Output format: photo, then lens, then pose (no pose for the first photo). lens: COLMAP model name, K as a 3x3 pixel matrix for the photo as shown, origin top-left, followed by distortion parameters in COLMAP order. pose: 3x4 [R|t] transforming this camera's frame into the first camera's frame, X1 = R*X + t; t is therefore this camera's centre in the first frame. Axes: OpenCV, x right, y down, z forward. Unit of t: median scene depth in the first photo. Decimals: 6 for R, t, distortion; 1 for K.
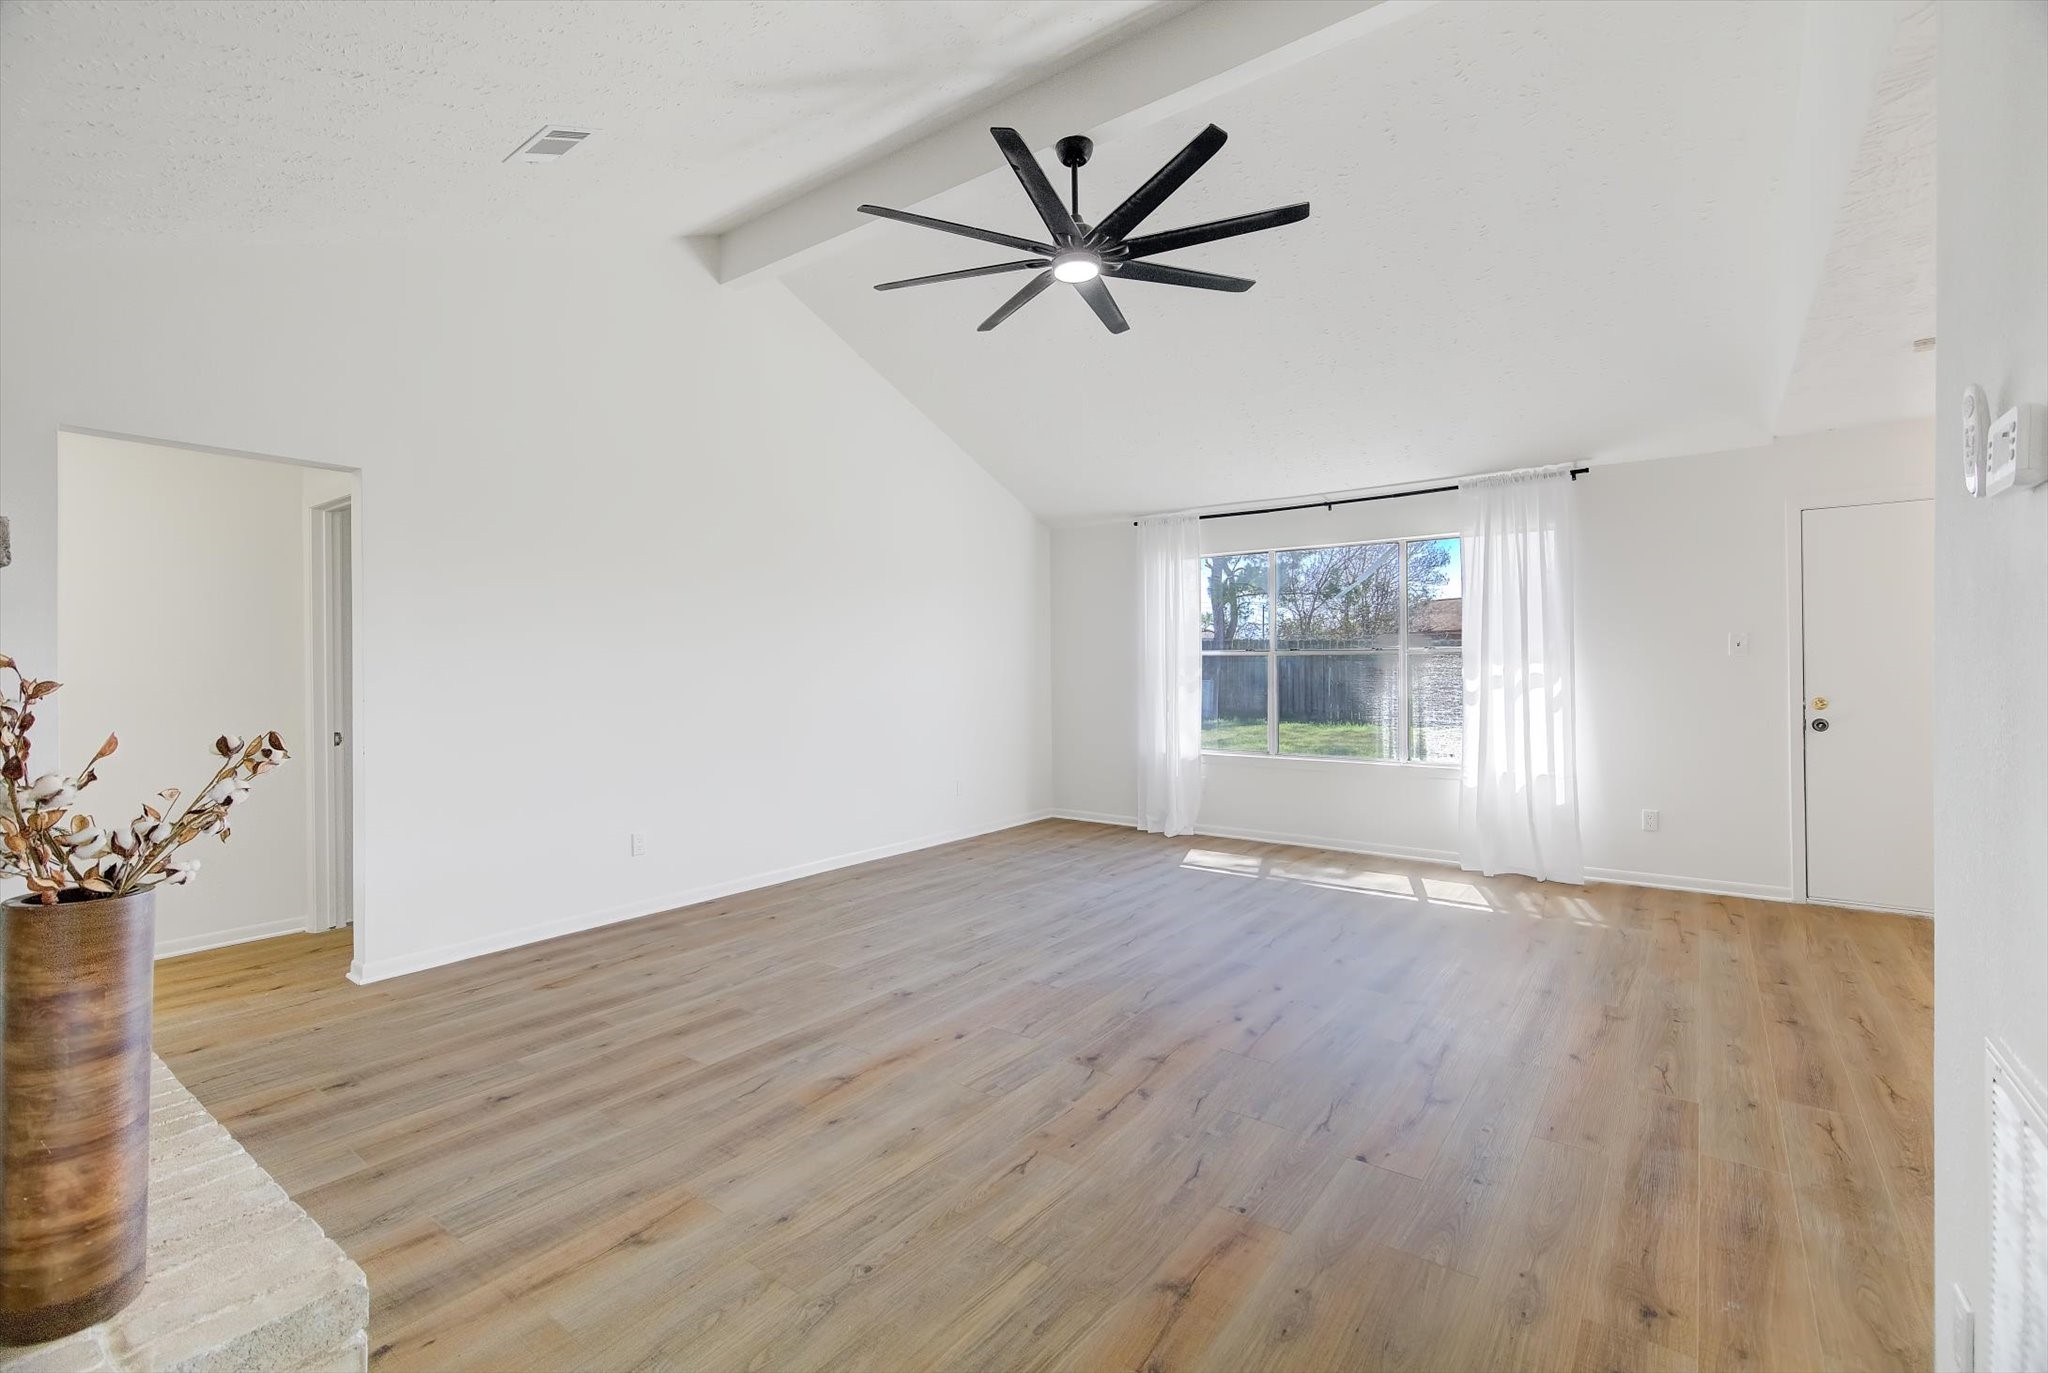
lens RADIAL K [[907.4, 0, 1008.2], [0, 907.4, 692.6], [0, 0, 1]] dist [0.004586, -0.000128]
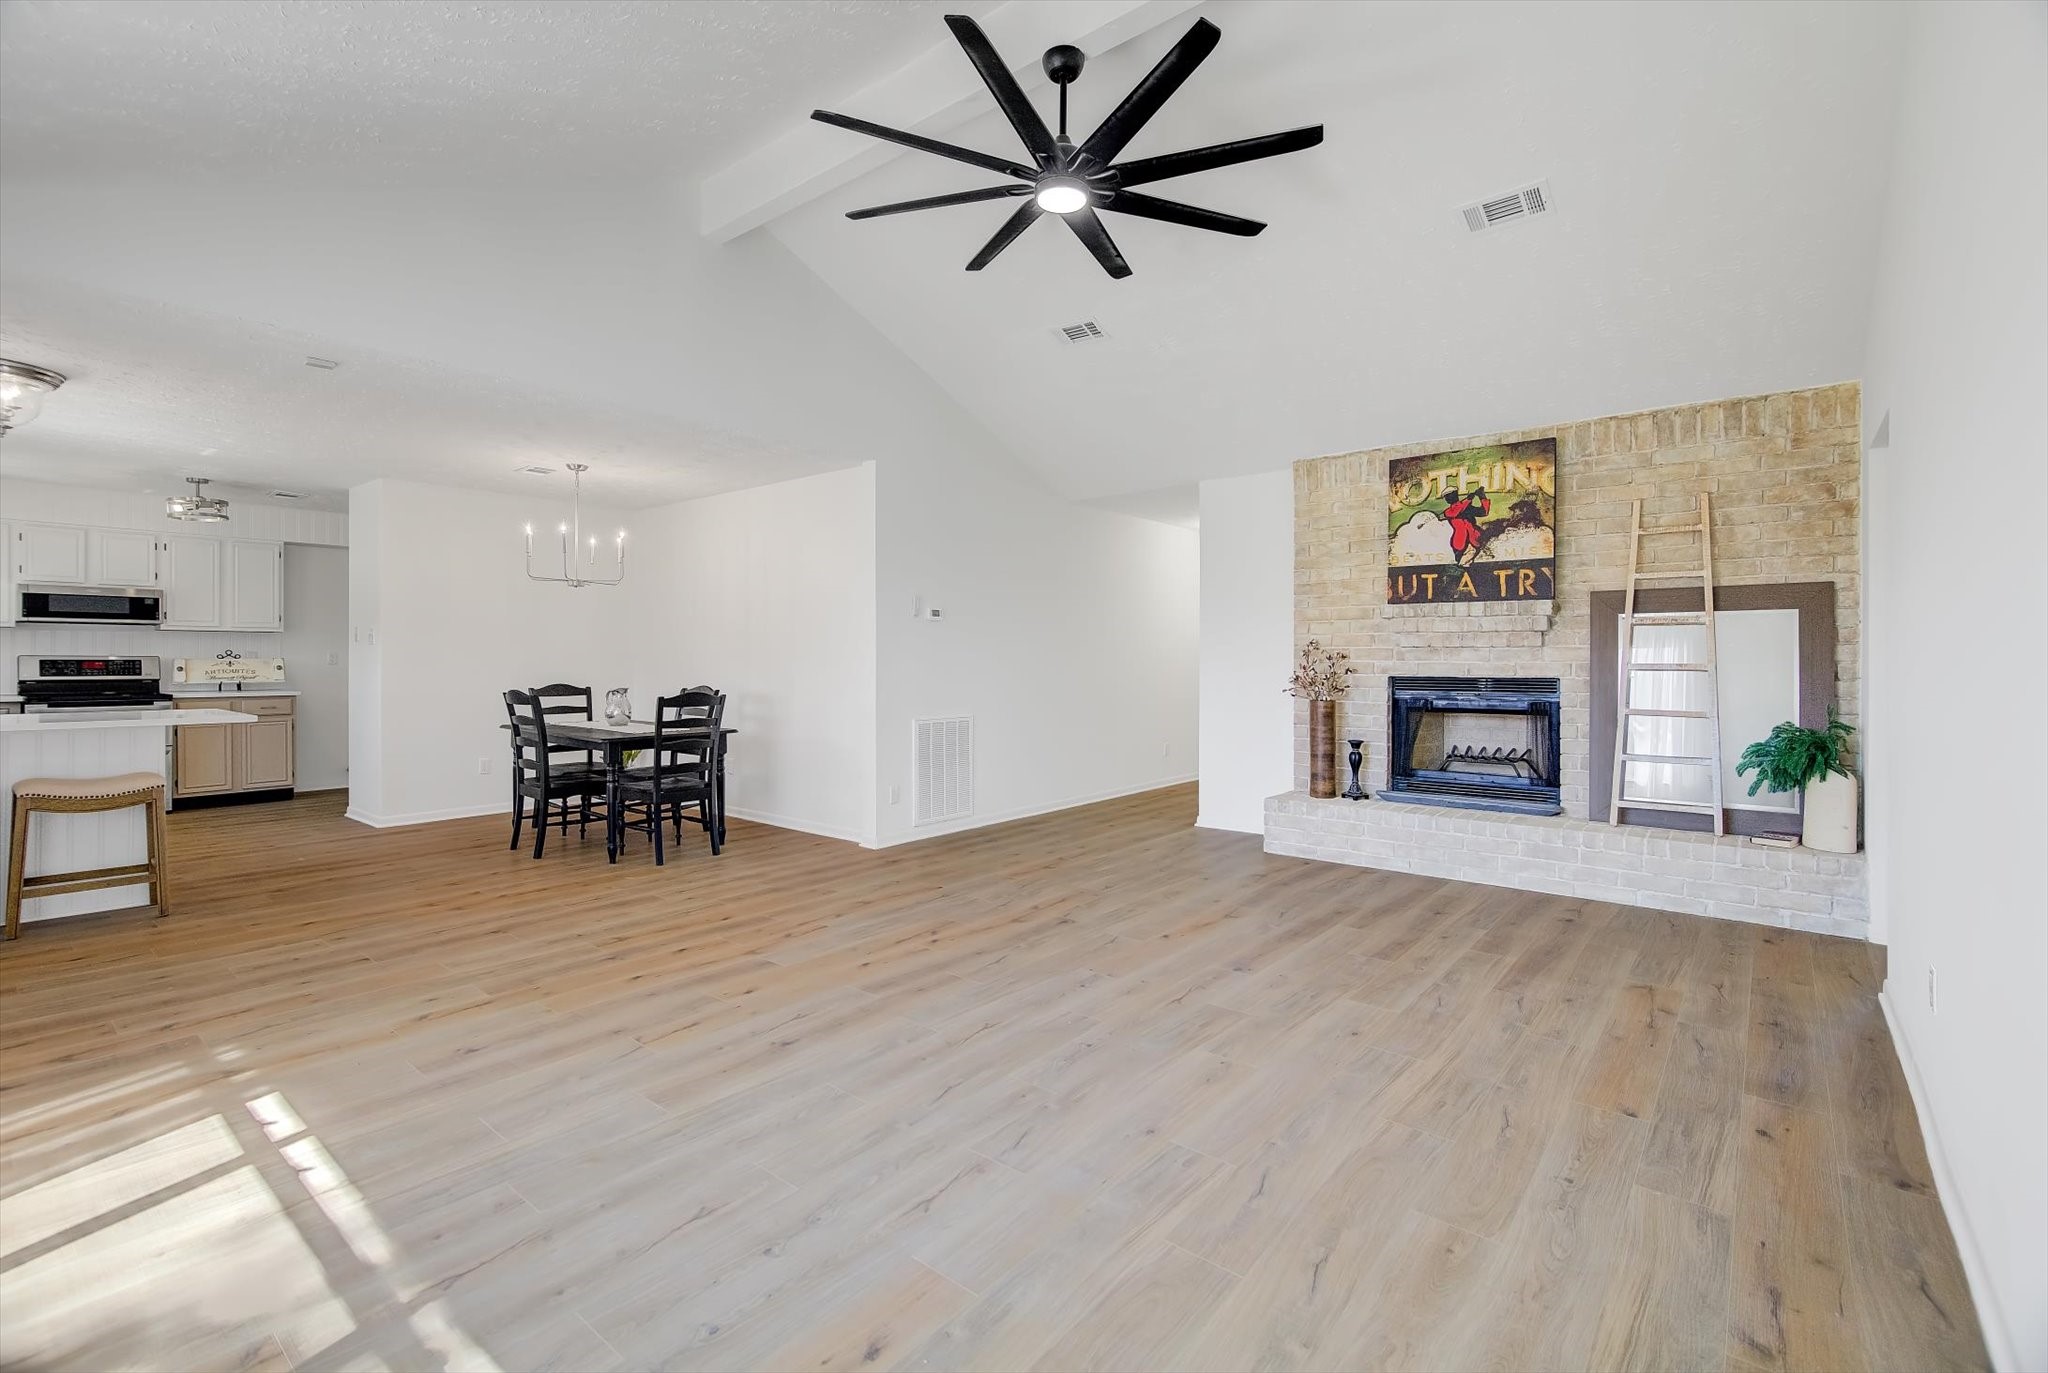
lens RADIAL K [[901.0, 0, 1014.0], [0, 901.0, 646.8], [0, 0, 1]] dist [0.002383, 0.000301]
pose [[-0.999179, 0.005116, 0.040188, 0.097834], [0.005806, 0.999837, 0.017067, -0.041765], [-0.040094, 0.017287, -0.999046, 2.104338]]
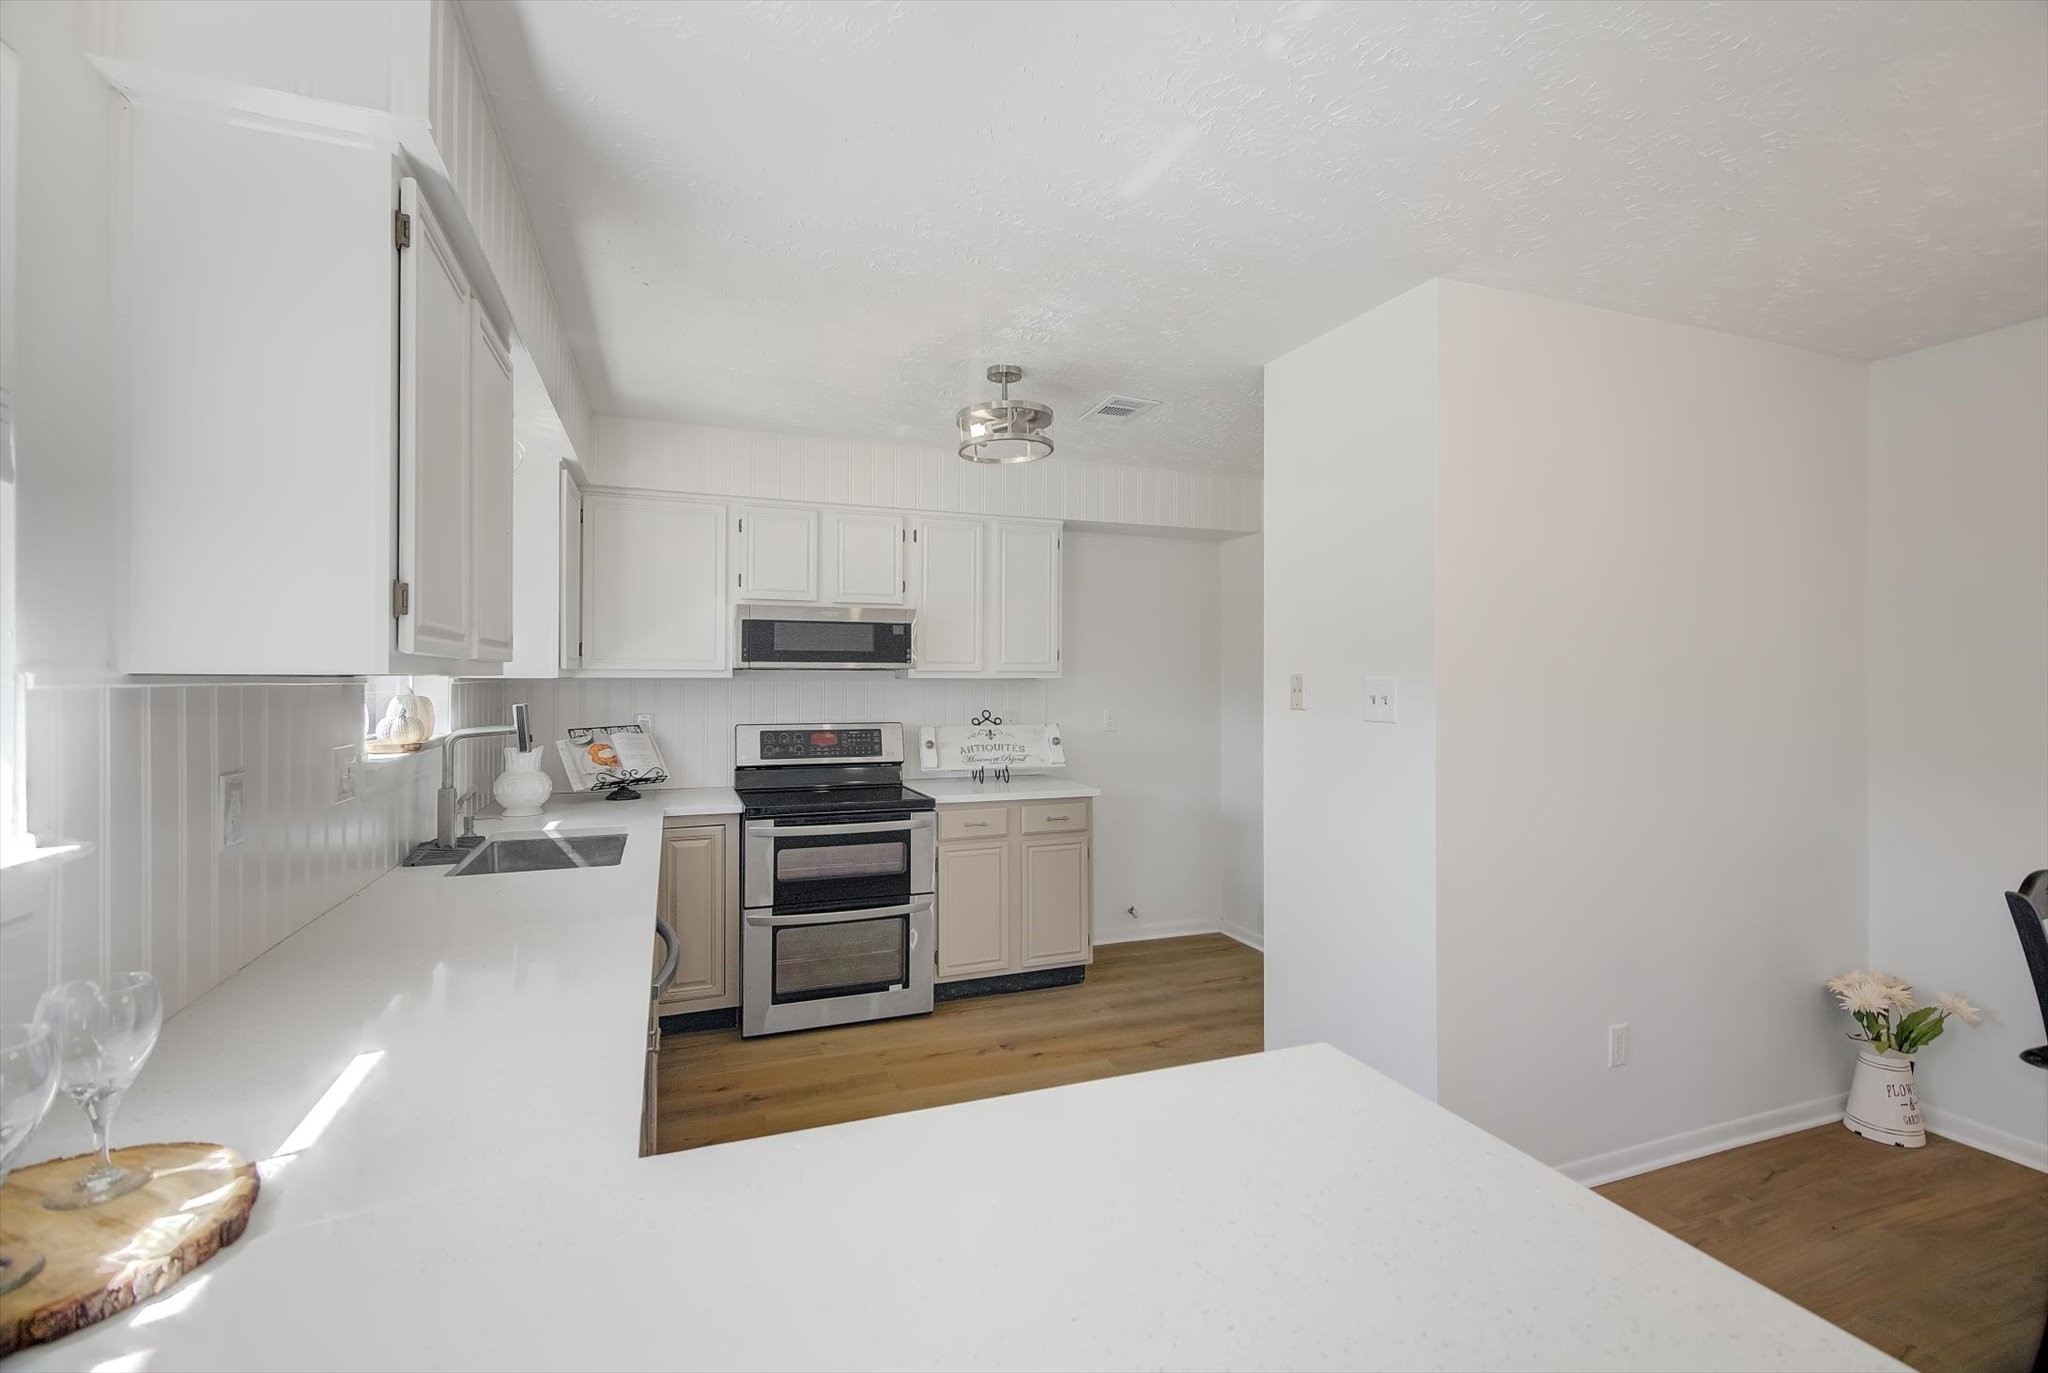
lens RADIAL K [[905.7, 0, 1028.3], [0, 905.7, 677.1], [0, 0, 1]] dist [0.001016, 0.000114]
pose [[-0.850084, 0.004635, 0.526626, 1.404386], [0.017253, 0.999670, 0.019051, -0.079576], [-0.526364, 0.025281, -0.849884, 1.018150]]
